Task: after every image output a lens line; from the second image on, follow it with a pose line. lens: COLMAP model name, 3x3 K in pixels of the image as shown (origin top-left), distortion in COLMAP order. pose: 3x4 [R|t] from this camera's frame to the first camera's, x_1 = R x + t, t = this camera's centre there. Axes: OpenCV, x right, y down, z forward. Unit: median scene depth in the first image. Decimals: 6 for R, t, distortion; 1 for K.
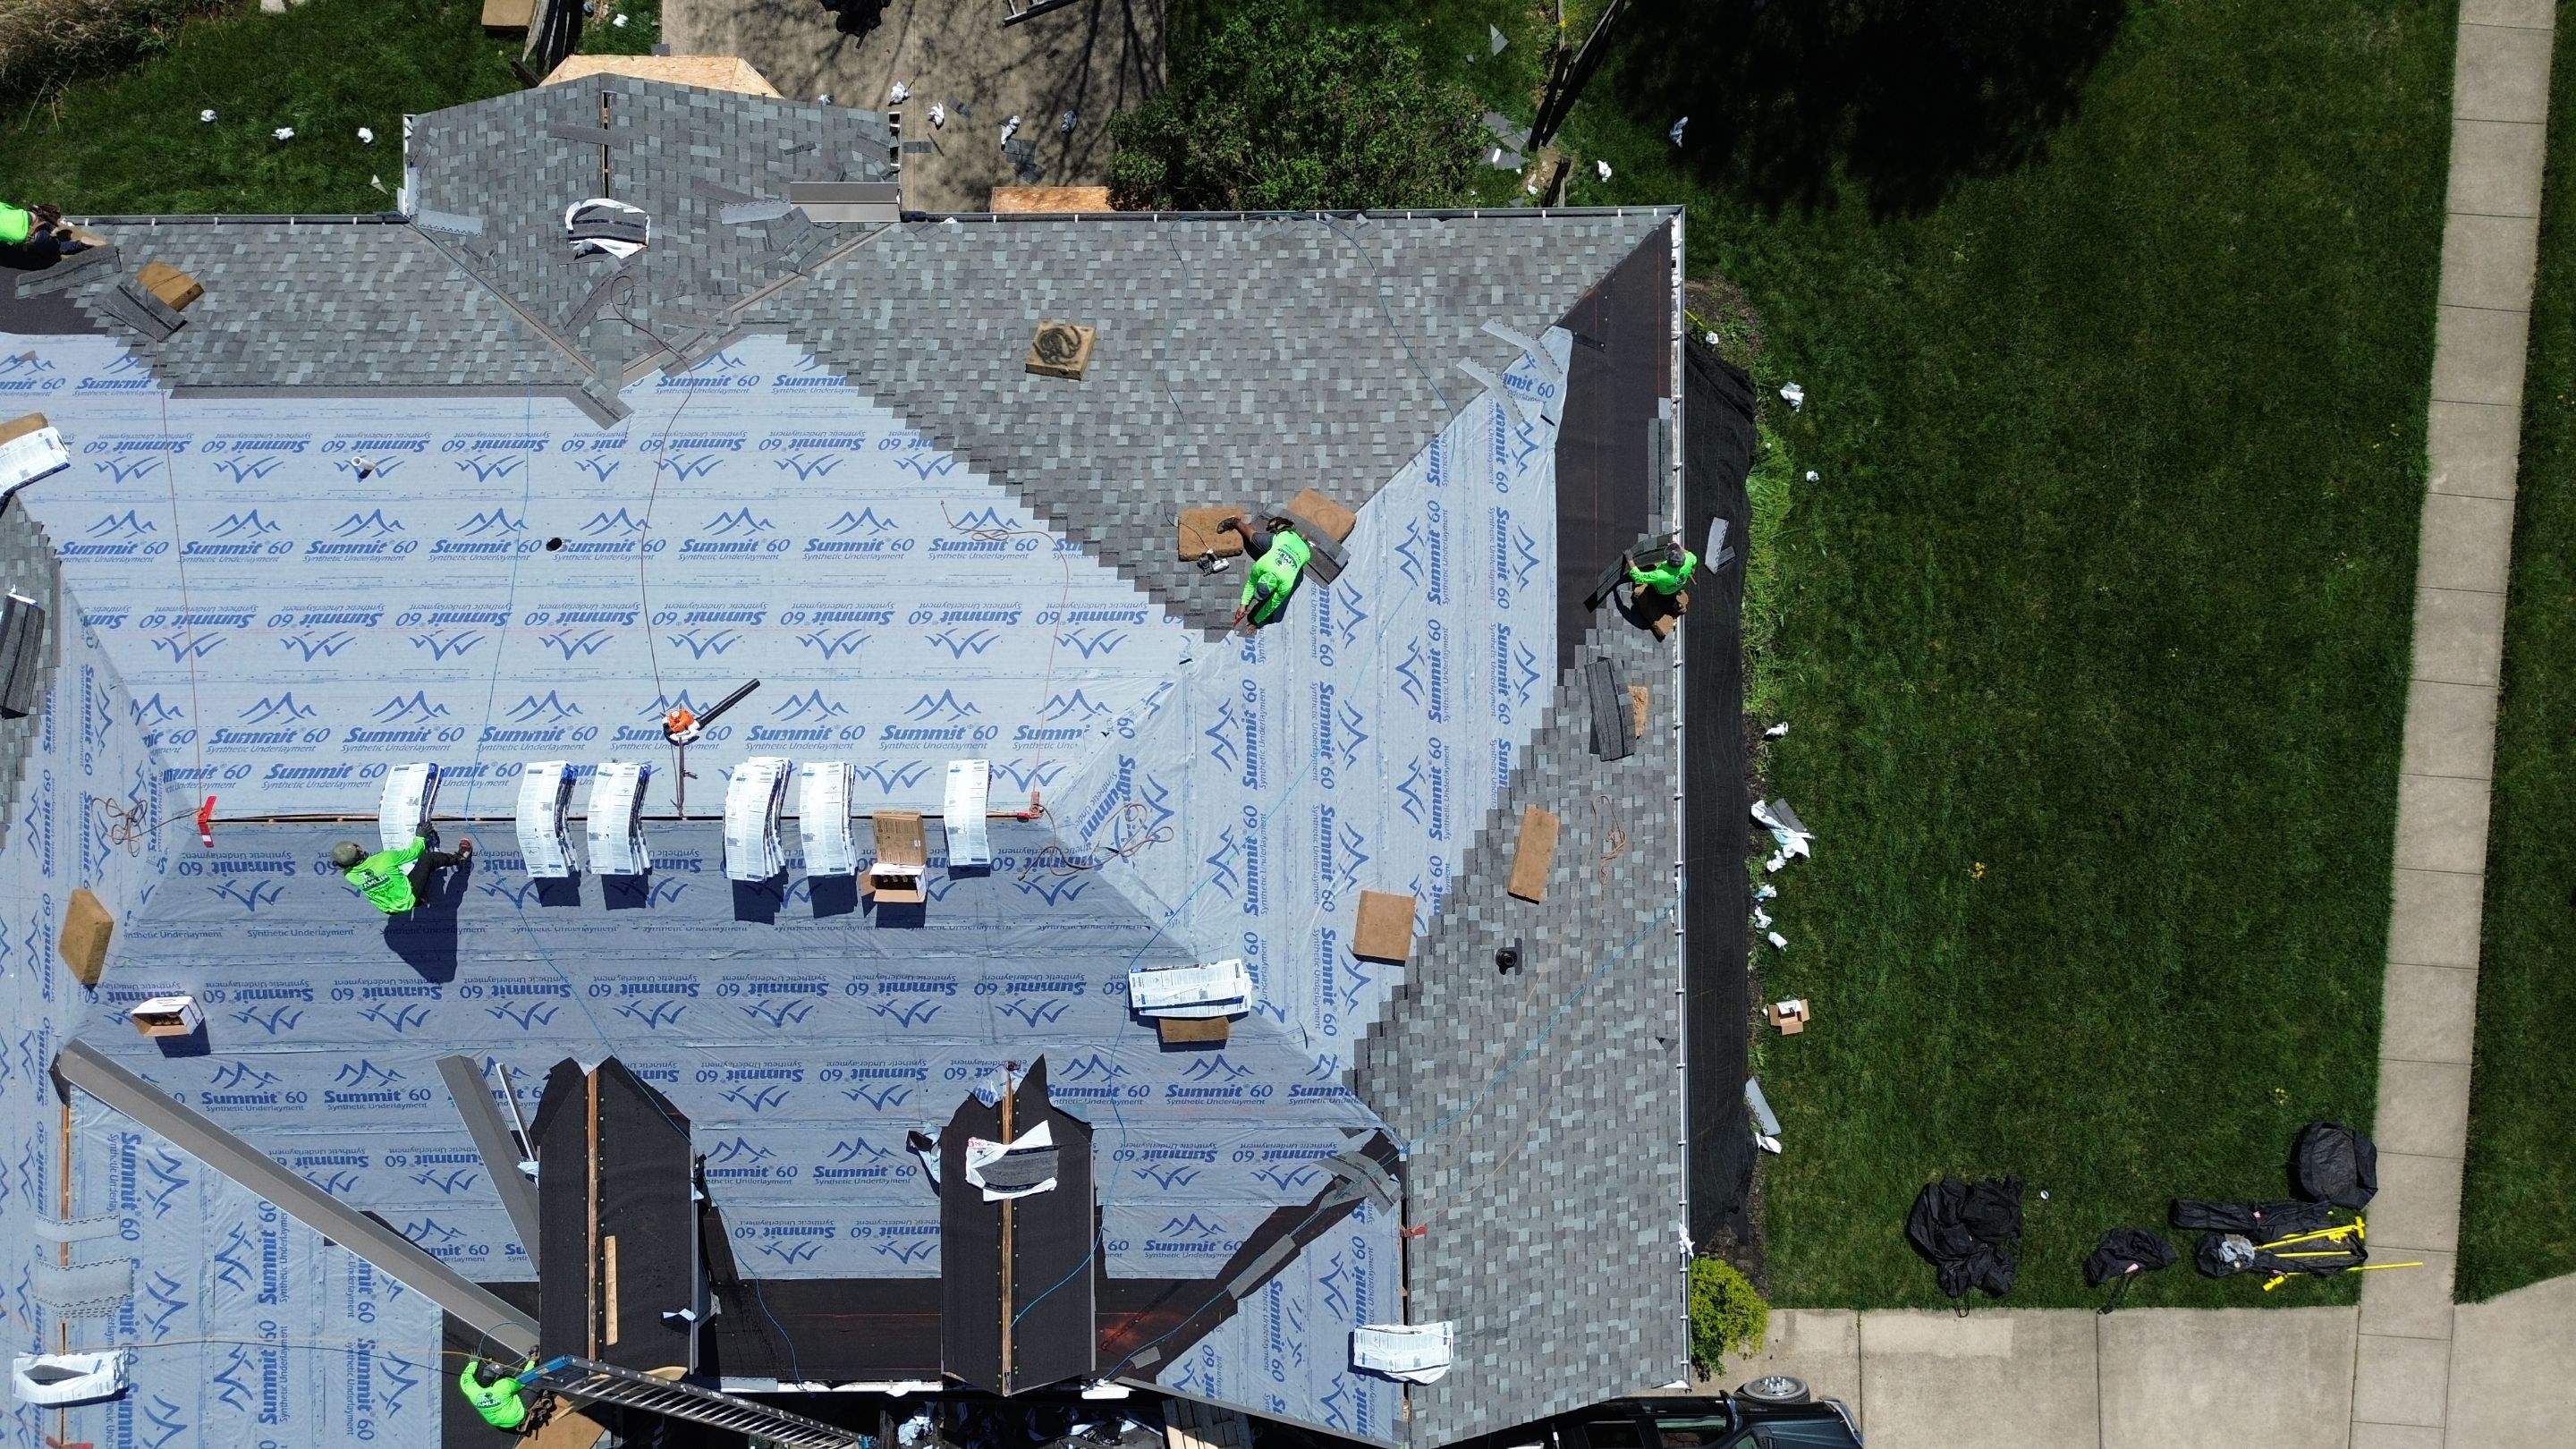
lens RADIAL K [[1815.1, 0, 1298.2], [0, 1815.1, 719.0], [0, 0, 1]] dist [0.079788, -0.082301]
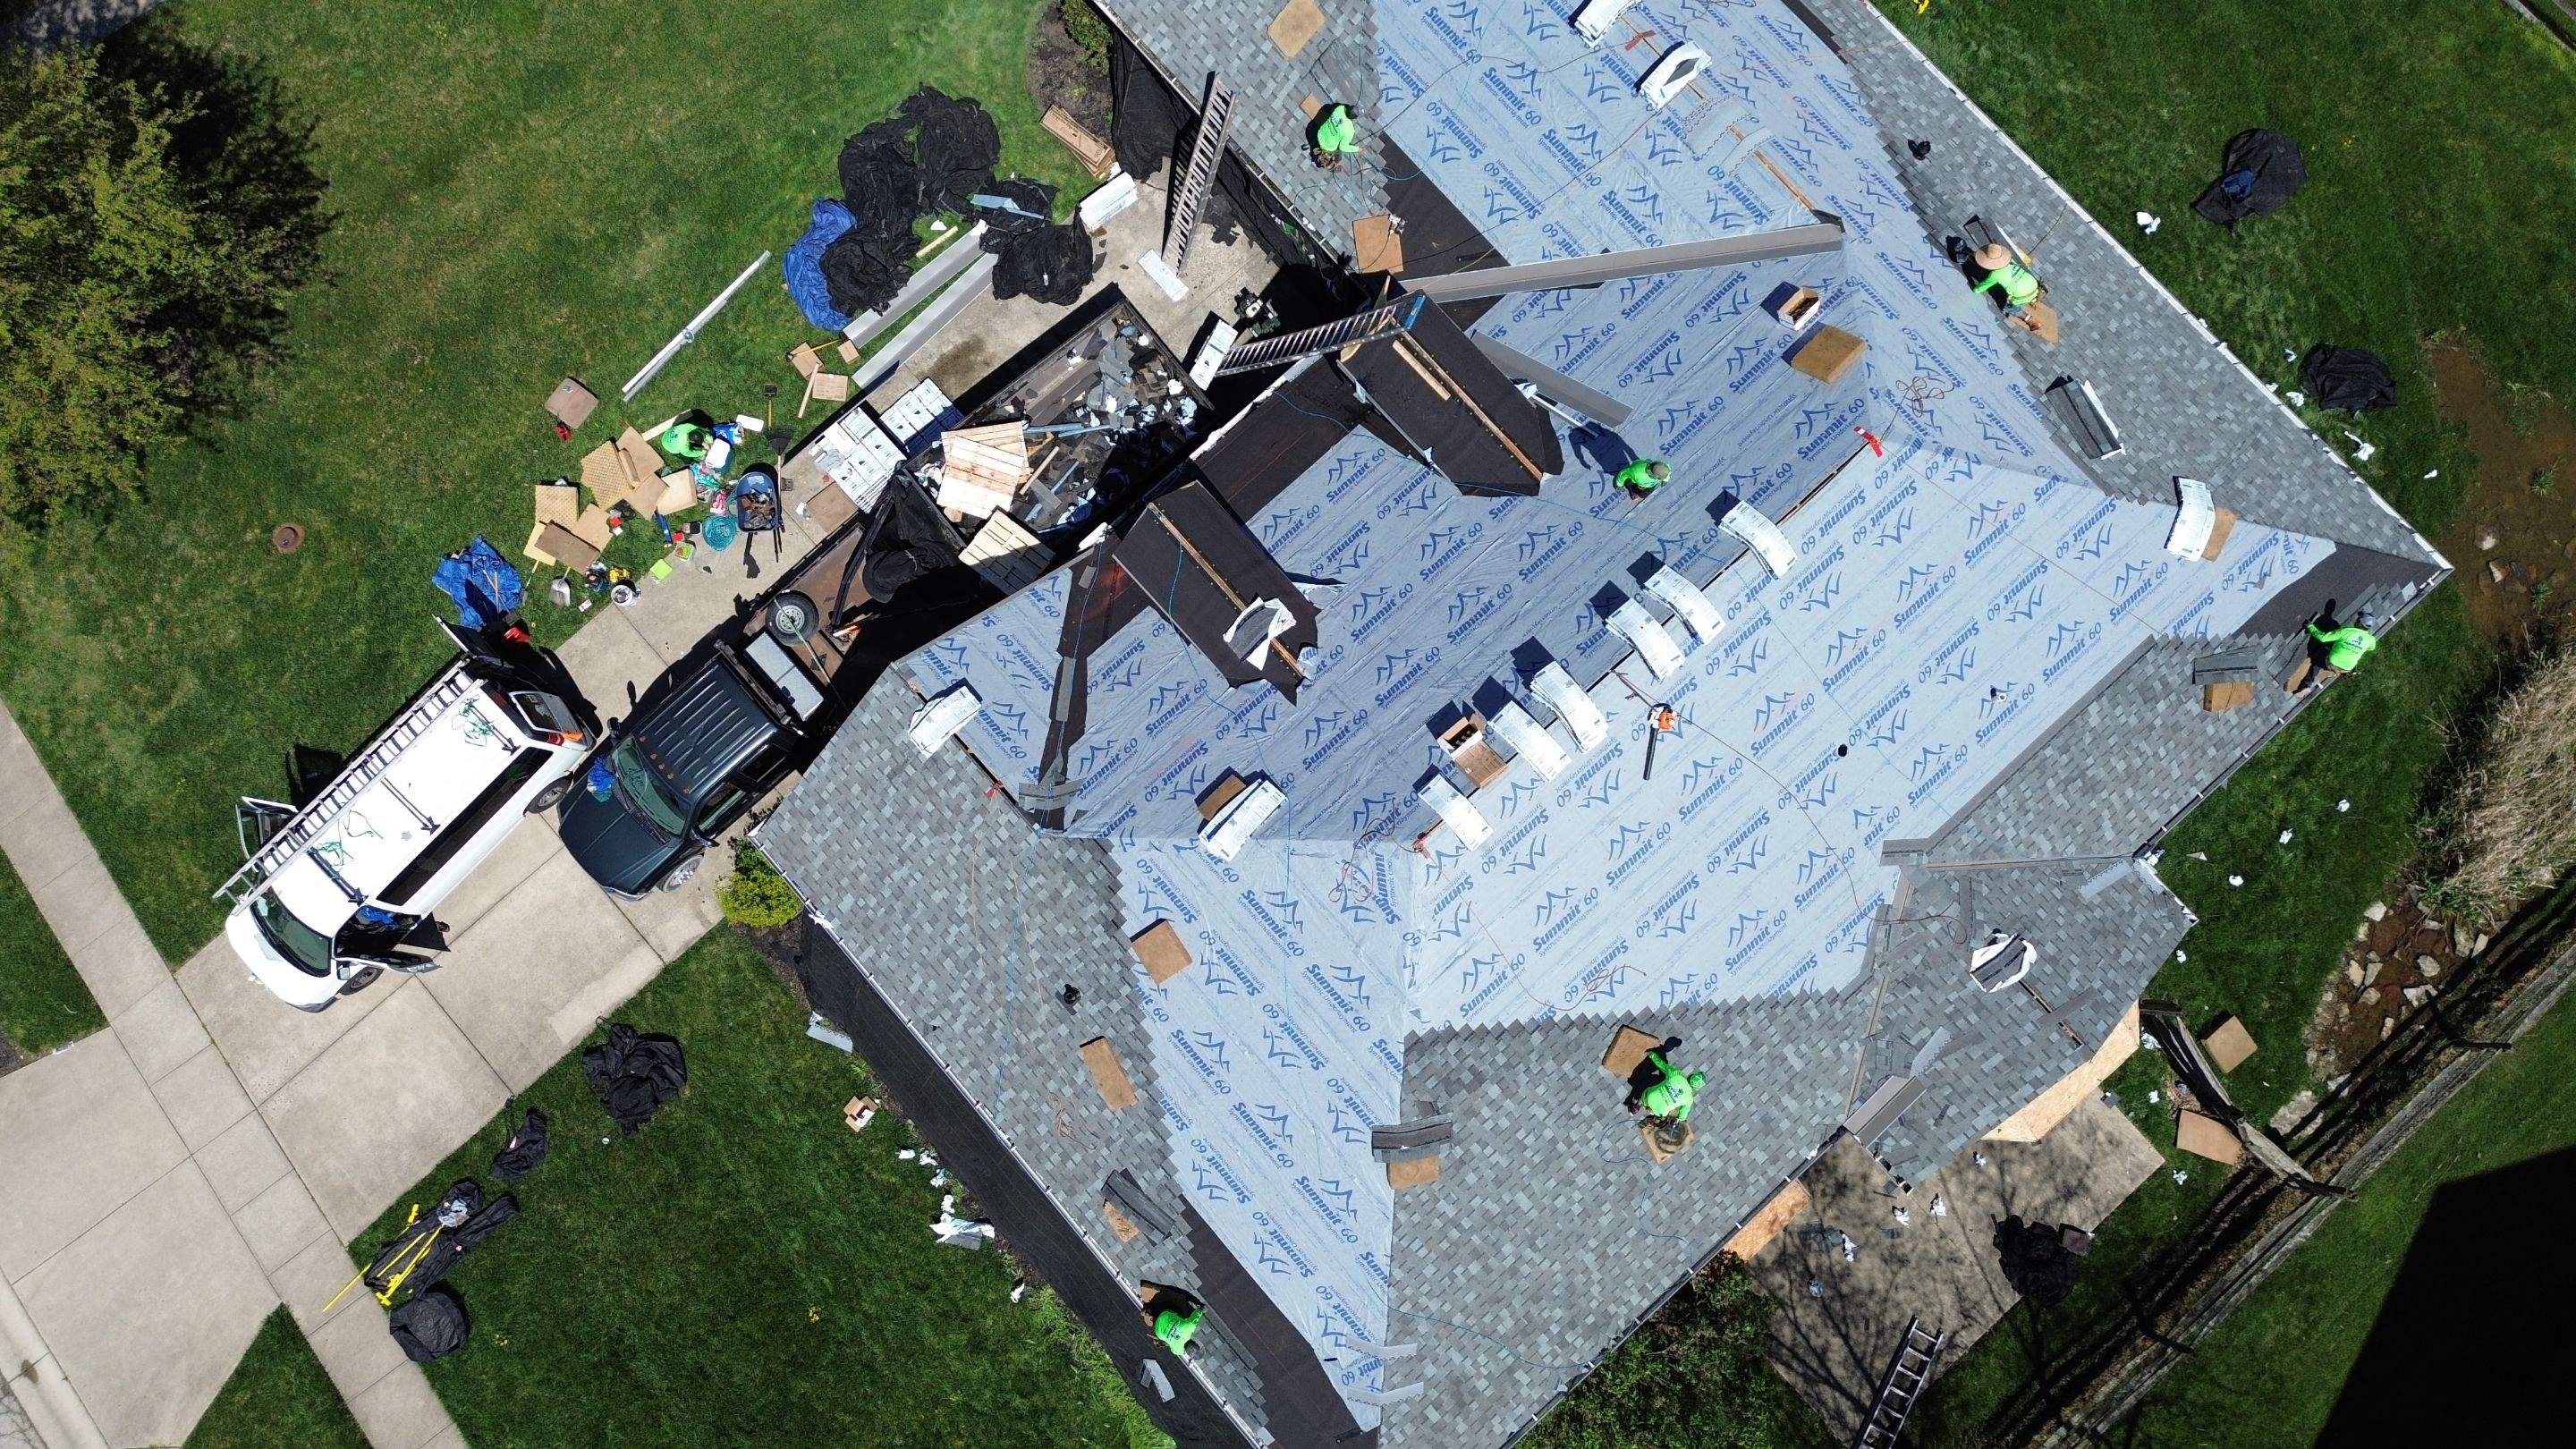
lens RADIAL K [[1815.1, 0, 1296.7], [0, 1815.1, 719.0], [0, 0, 1]] dist [0.079788, -0.082301]
pose [[-0.751117, 0.656242, -0.071894, -0.037266], [-0.659084, -0.739181, 0.138638, -0.003809], [0.037837, 0.151517, 0.987730, -0.264924]]
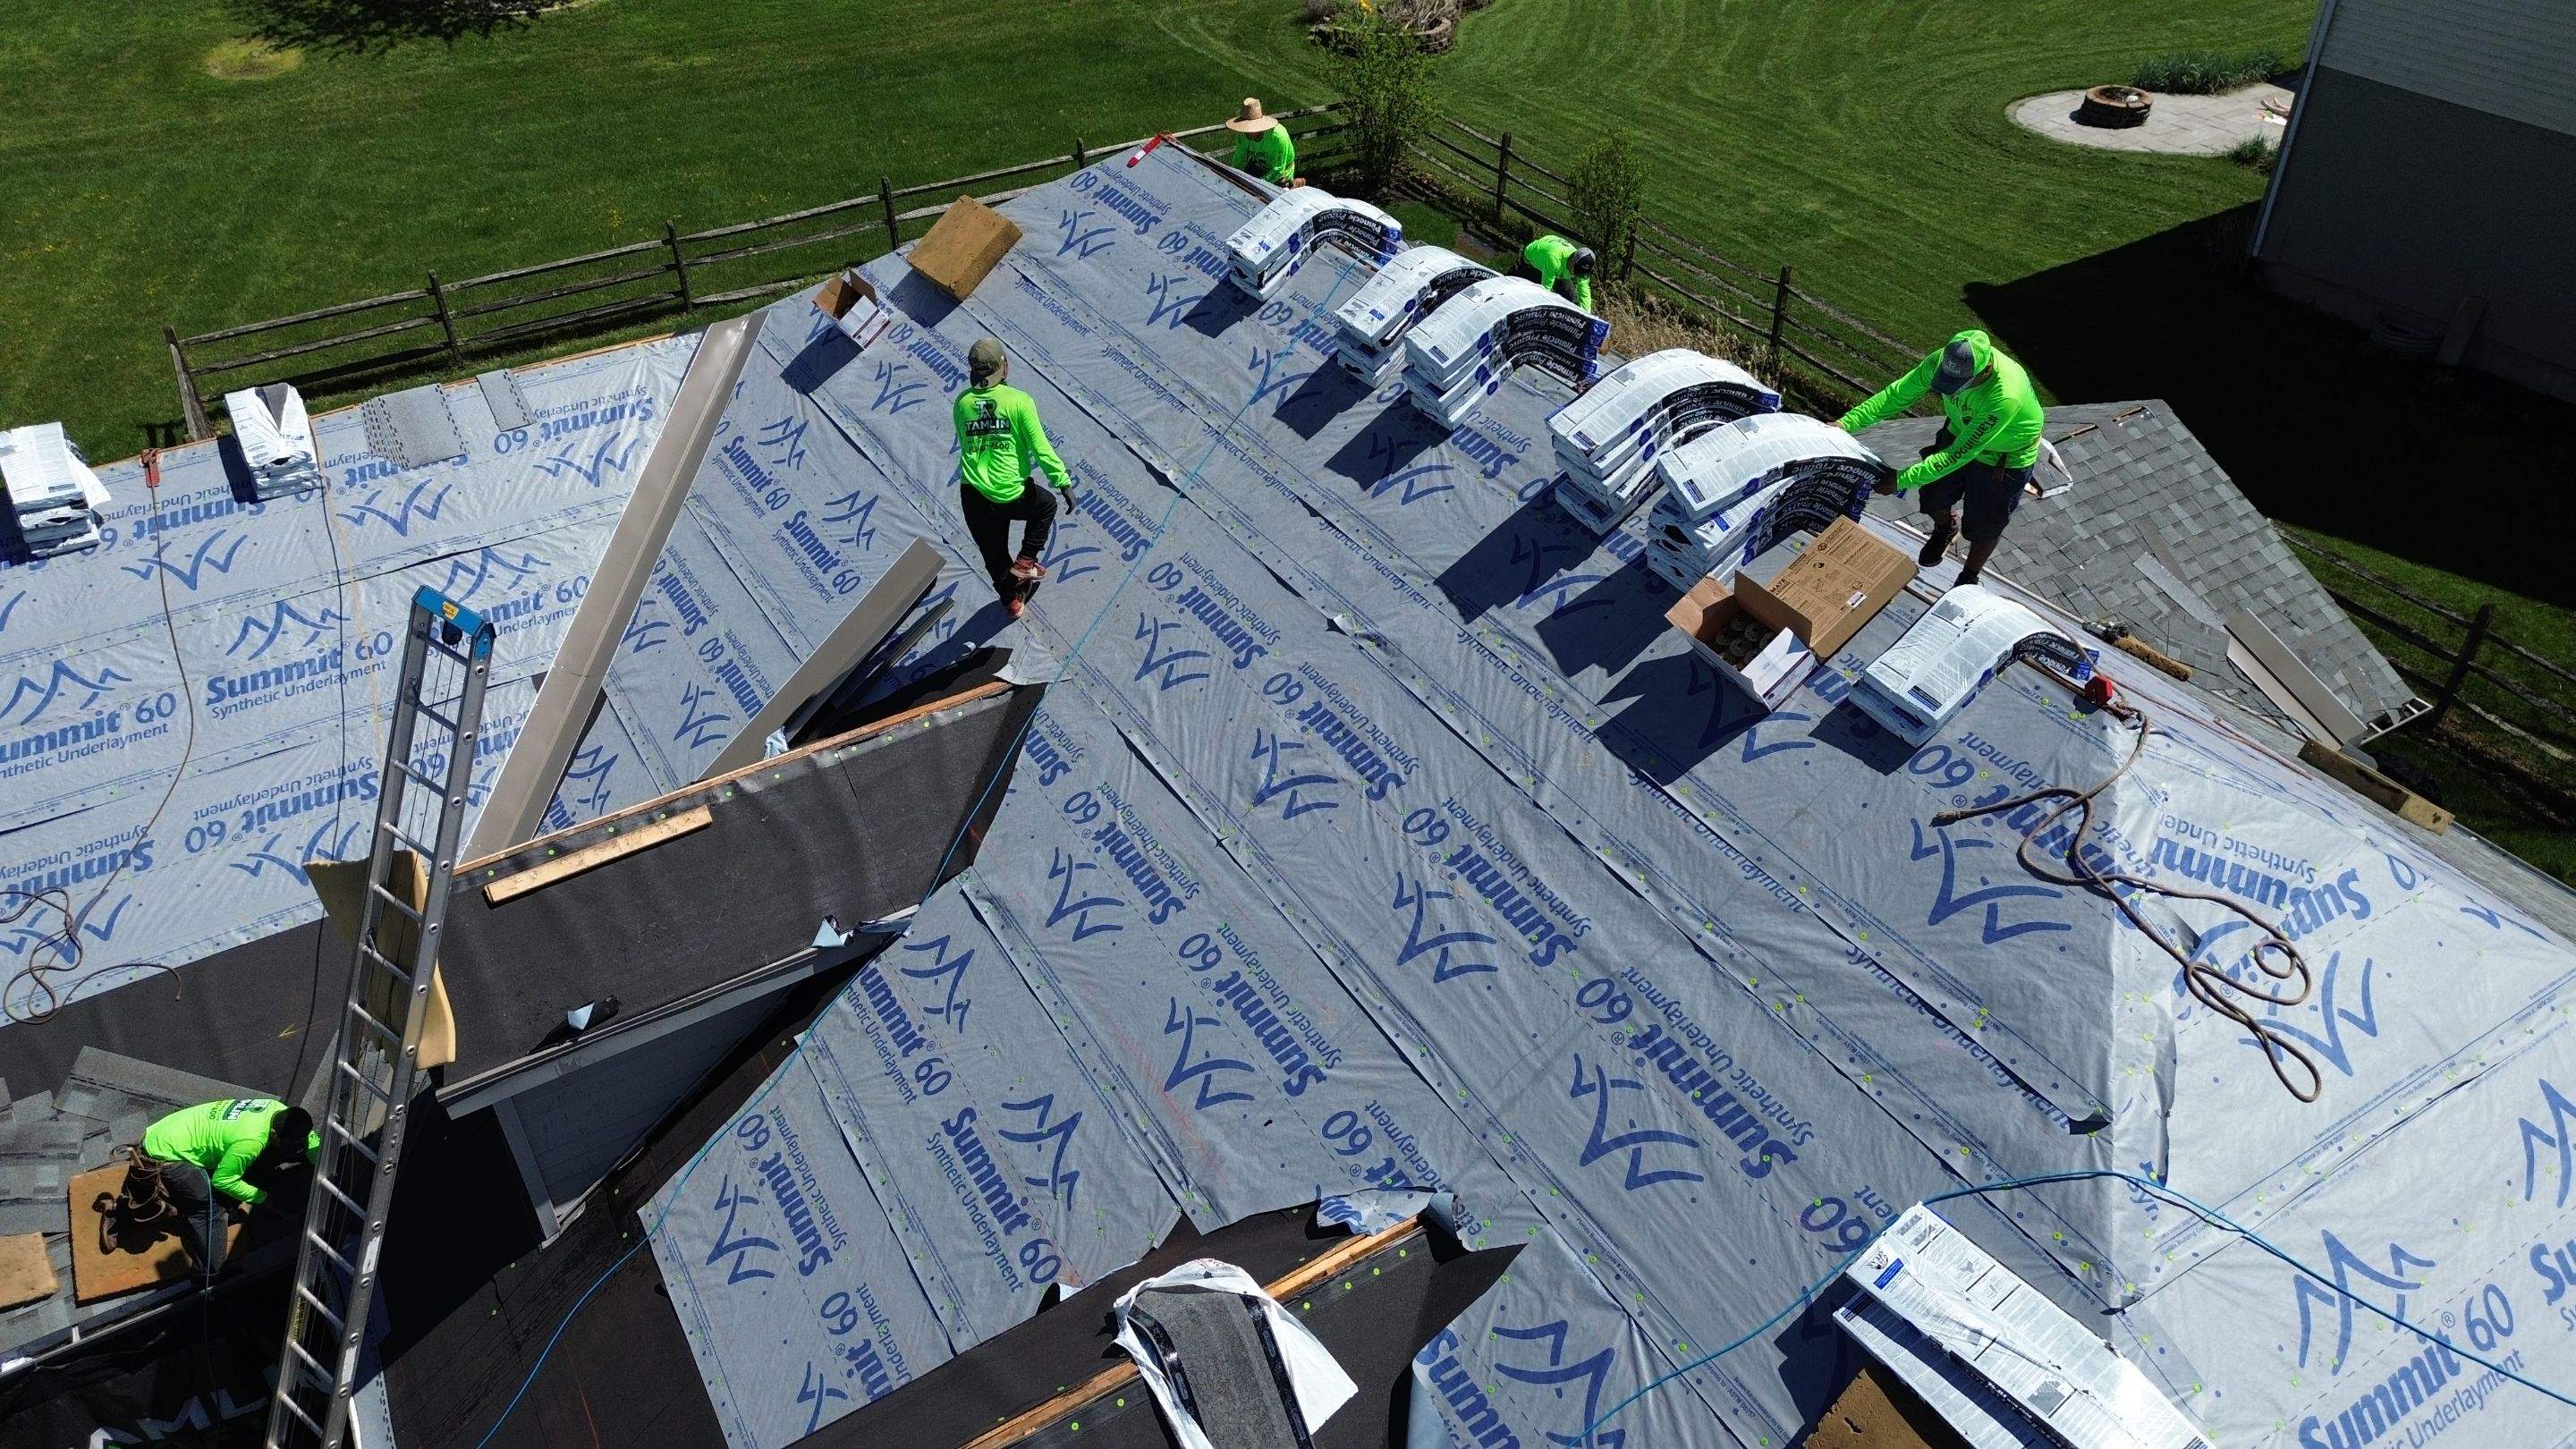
lens RADIAL K [[1815.1, 0, 1298.2], [0, 1815.1, 716.2], [0, 0, 1]] dist [0.079788, -0.082301]
pose [[0.514278, 0.520133, -0.681894, 0.032425], [-0.857551, 0.322221, -0.400974, 0.311001], [0.011160, 0.790971, 0.611752, 0.626417]]
